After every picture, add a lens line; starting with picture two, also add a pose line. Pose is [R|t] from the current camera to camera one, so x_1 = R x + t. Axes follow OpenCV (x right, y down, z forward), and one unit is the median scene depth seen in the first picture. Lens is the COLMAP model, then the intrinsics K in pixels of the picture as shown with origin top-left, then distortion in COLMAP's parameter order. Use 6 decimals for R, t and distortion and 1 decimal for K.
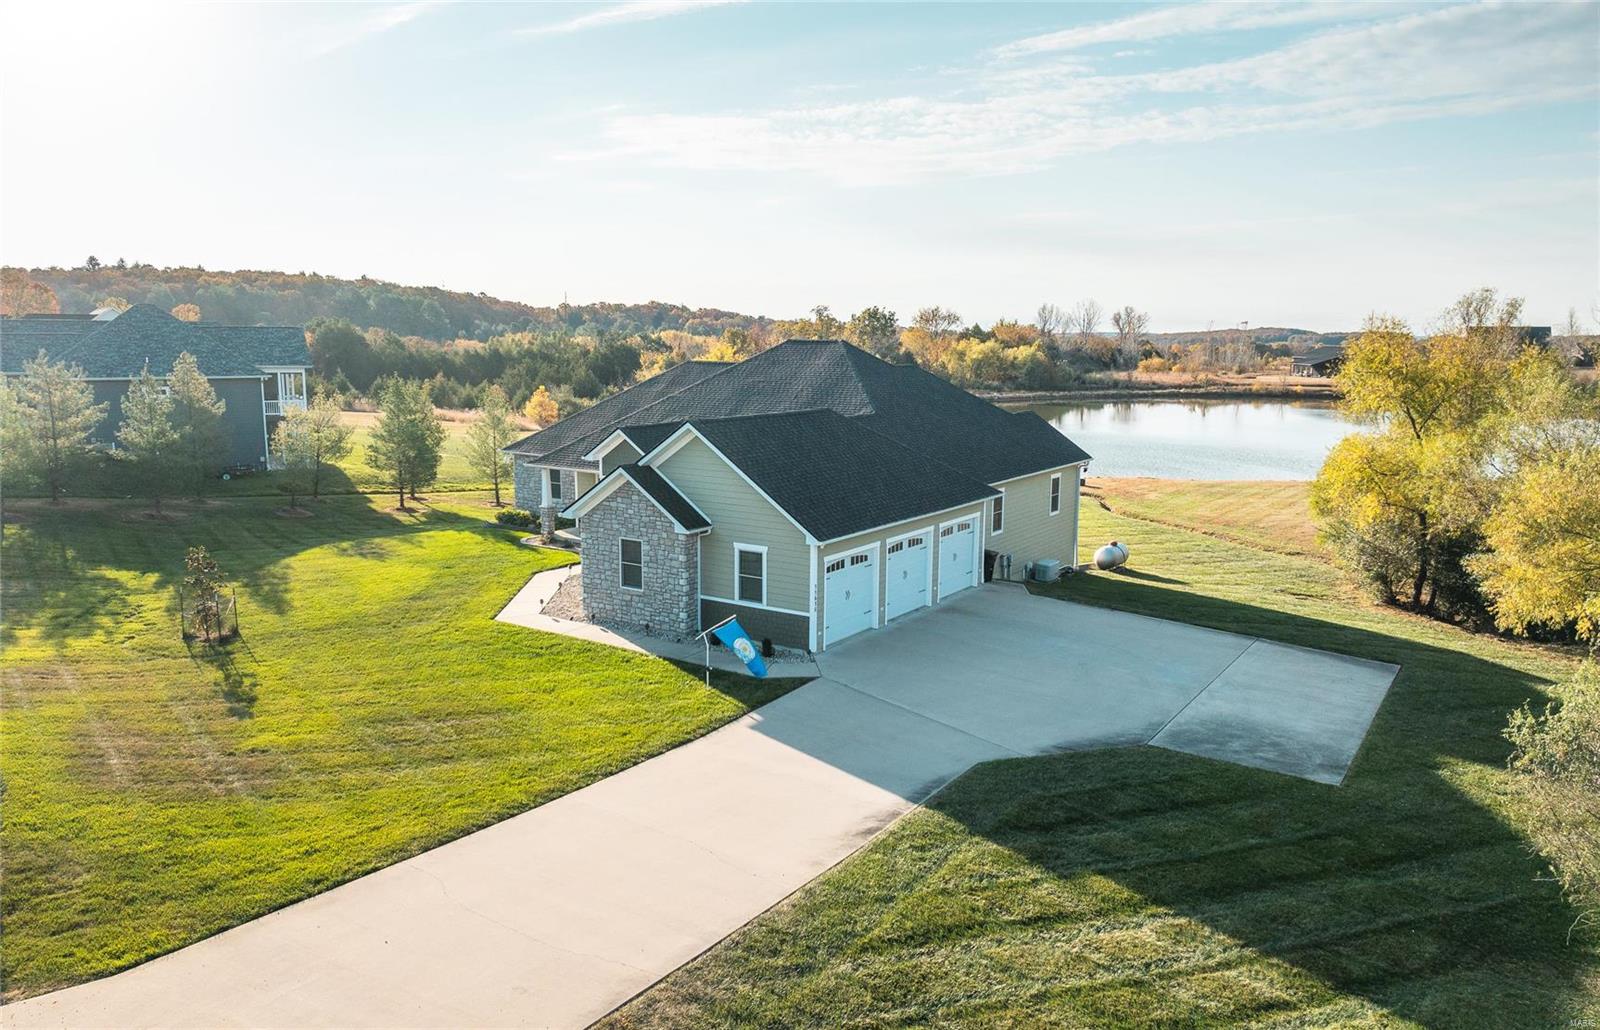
lens RADIAL K [[1125.5, 0, 800.0], [0, 1125.5, 515.0], [0, 0, 1]] dist [-0.073606, -0.001457]
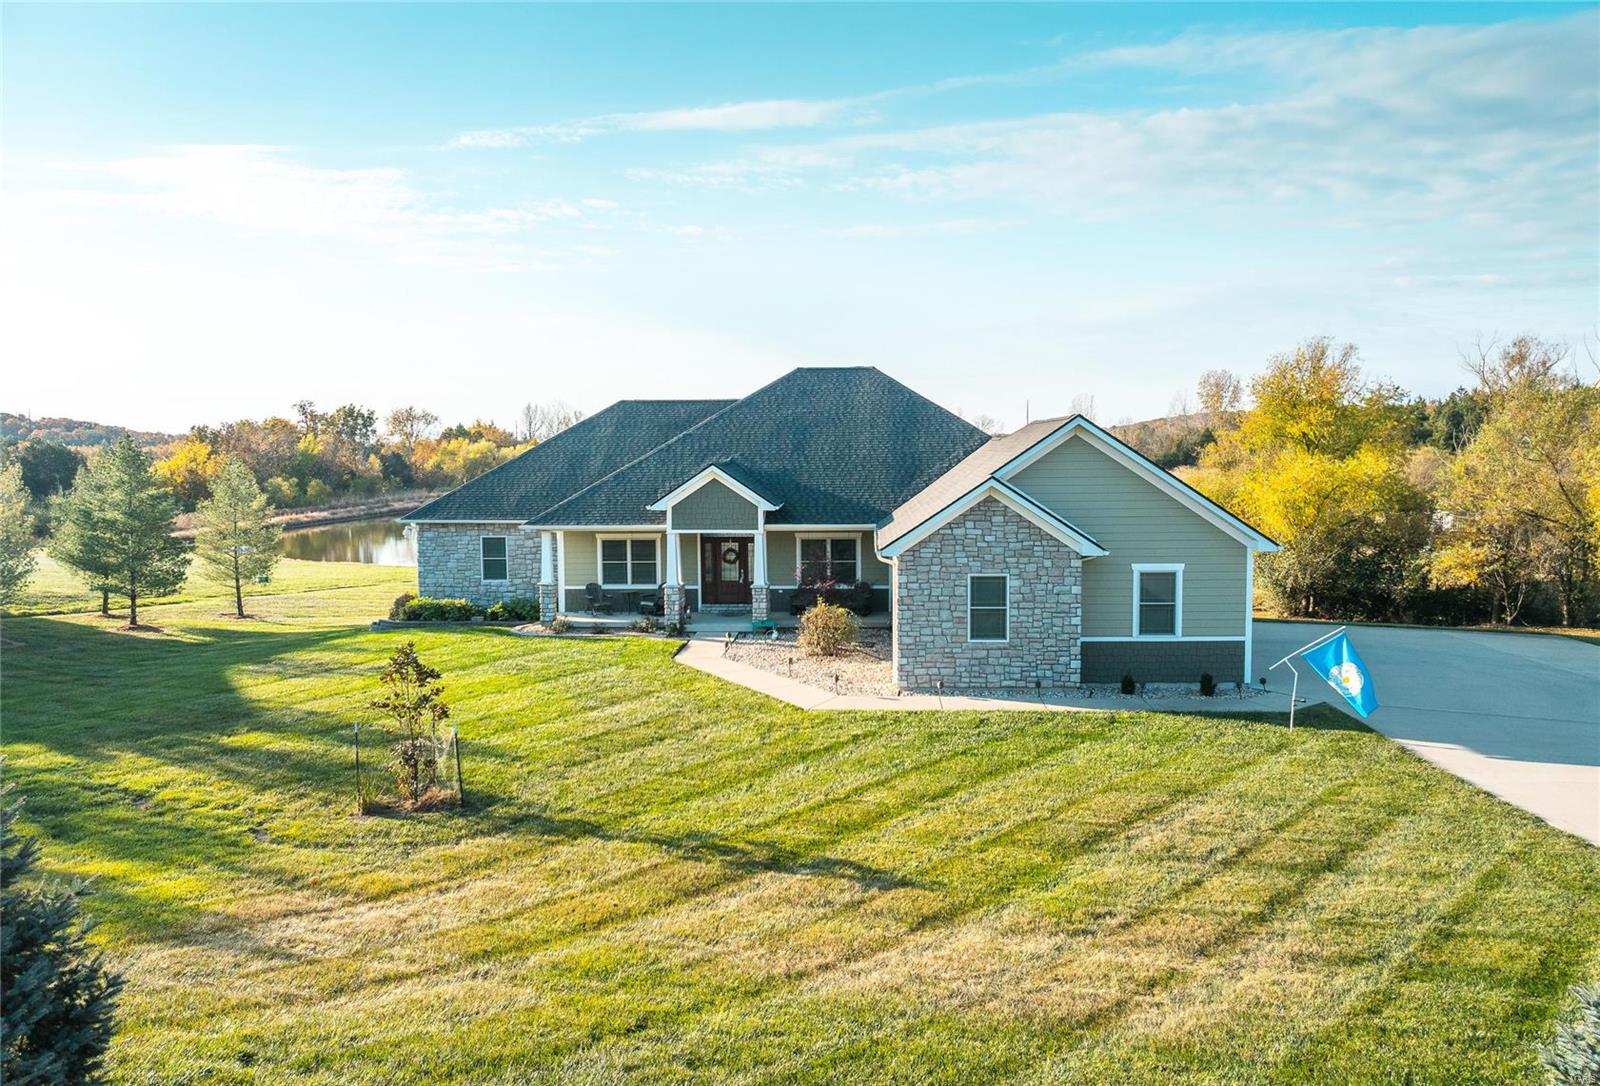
lens RADIAL K [[1141.4, 0, 802.4], [0, 1141.4, 478.6], [0, 0, 1]] dist [-0.039319, -0.005594]
pose [[0.862867, -0.026989, 0.504710, -0.660241], [0.092953, 0.990015, -0.105974, 0.027505], [-0.496810, 0.138356, 0.856760, 0.394163]]
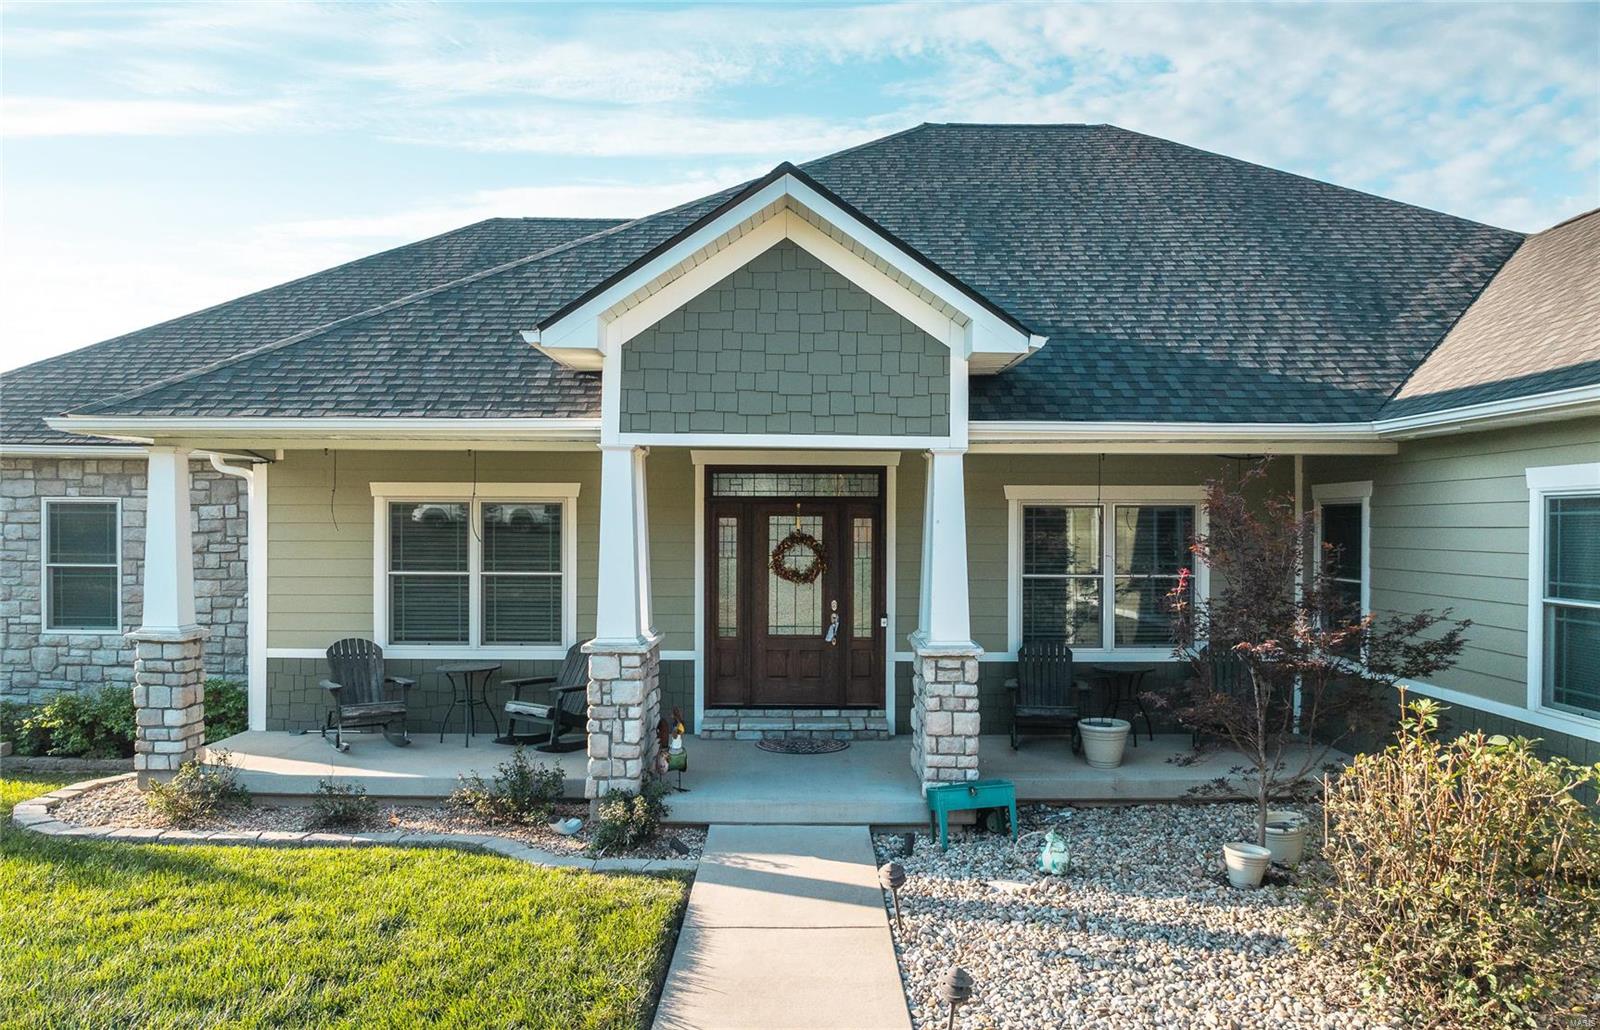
lens RADIAL K [[1141.2, 0, 806.0], [0, 1141.2, 515.9], [0, 0, 1]] dist [-0.041611, 0.000062]
pose [[0.825480, 0.004872, 0.564410, -0.355753], [0.086932, 0.986934, -0.135661, 0.013029], [-0.557696, 0.161051, 0.814271, 1.108897]]
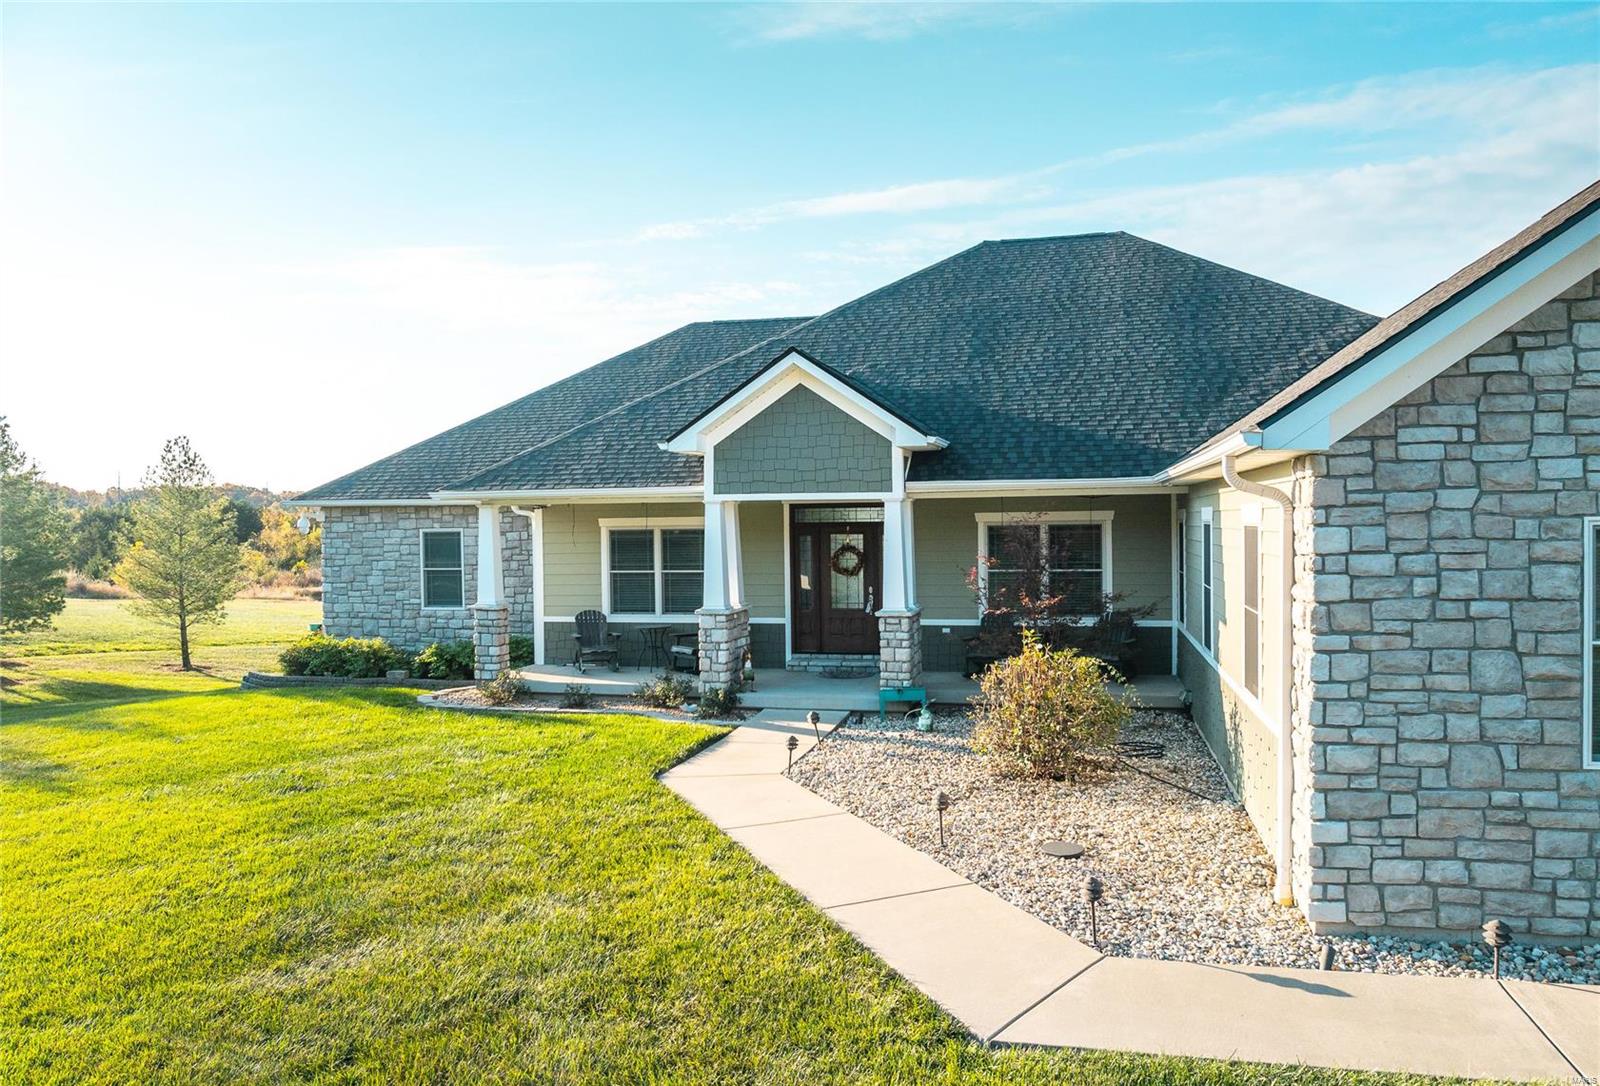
lens RADIAL K [[1135.4, 0, 804.6], [0, 1135.4, 517.1], [0, 0, 1]] dist [-0.037552, -0.011437]
pose [[0.937273, -0.014326, 0.348301, -0.374924], [0.071403, 0.985860, -0.151595, 0.040764], [-0.341205, 0.166955, 0.925043, 0.879268]]
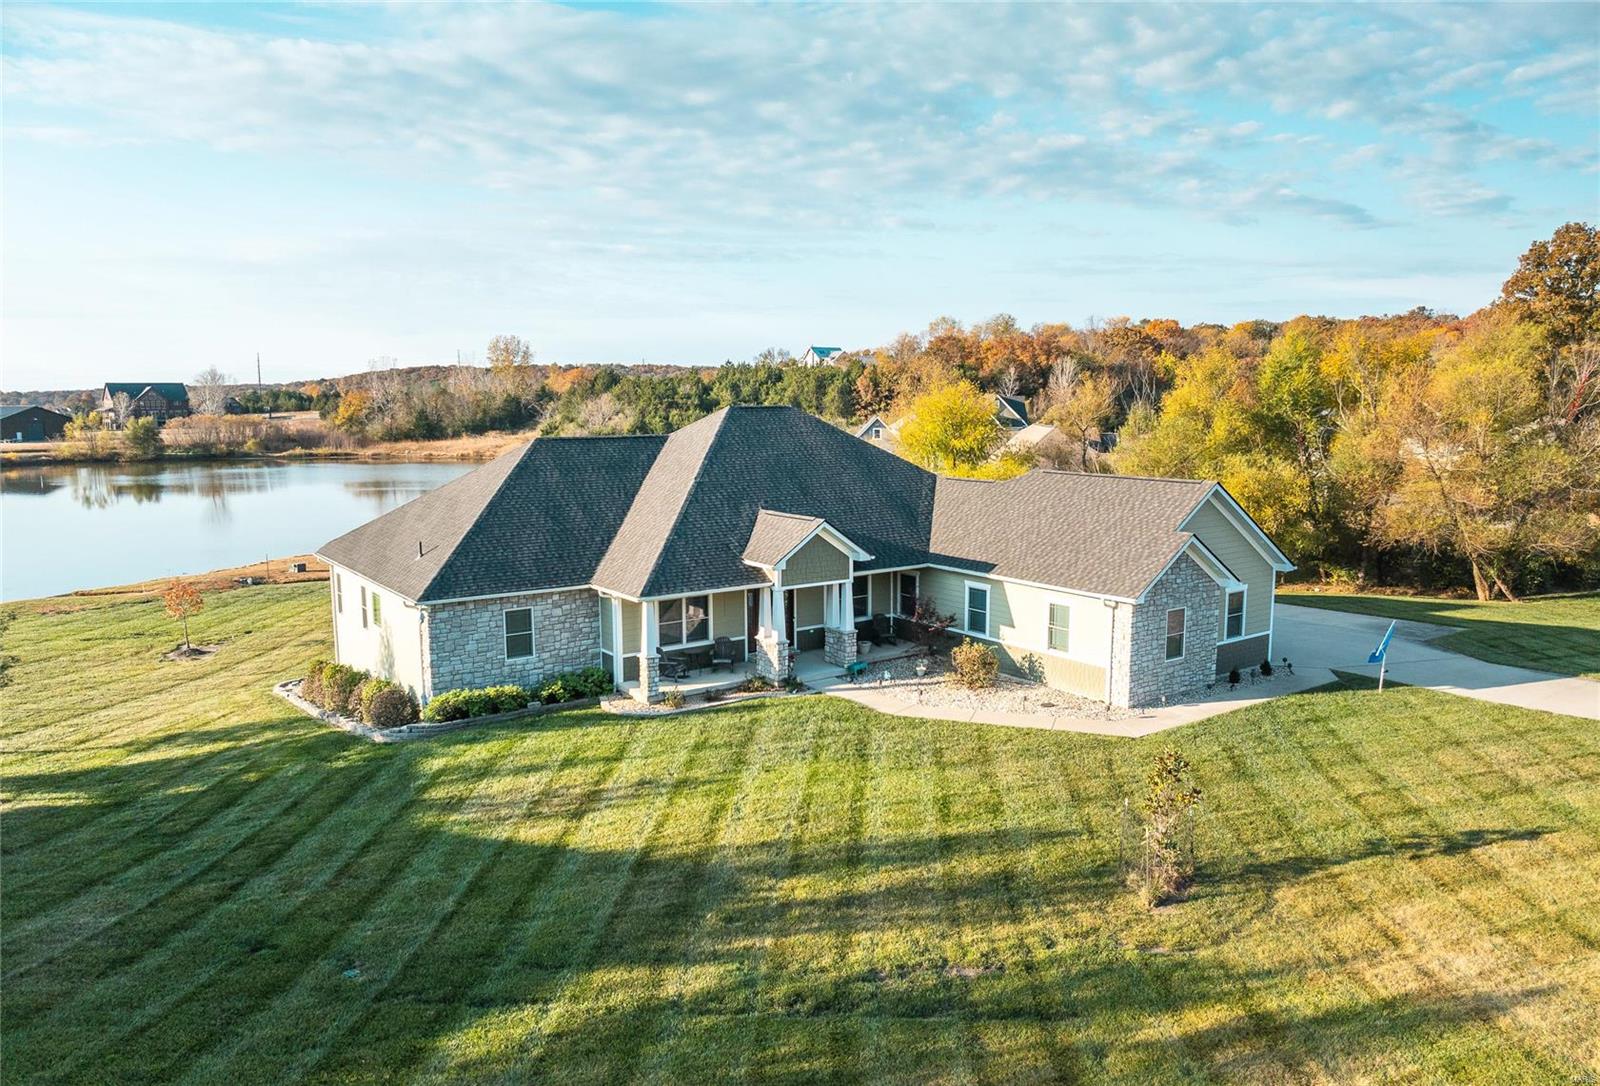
lens RADIAL K [[1135.4, 0, 804.6], [0, 1135.4, 517.1], [0, 0, 1]] dist [-0.037552, -0.011437]
pose [[0.348438, -0.106301, 0.931284, -1.200328], [0.155077, 0.986394, 0.054570, -0.165618], [-0.924414, 0.125406, 0.360182, 0.948403]]
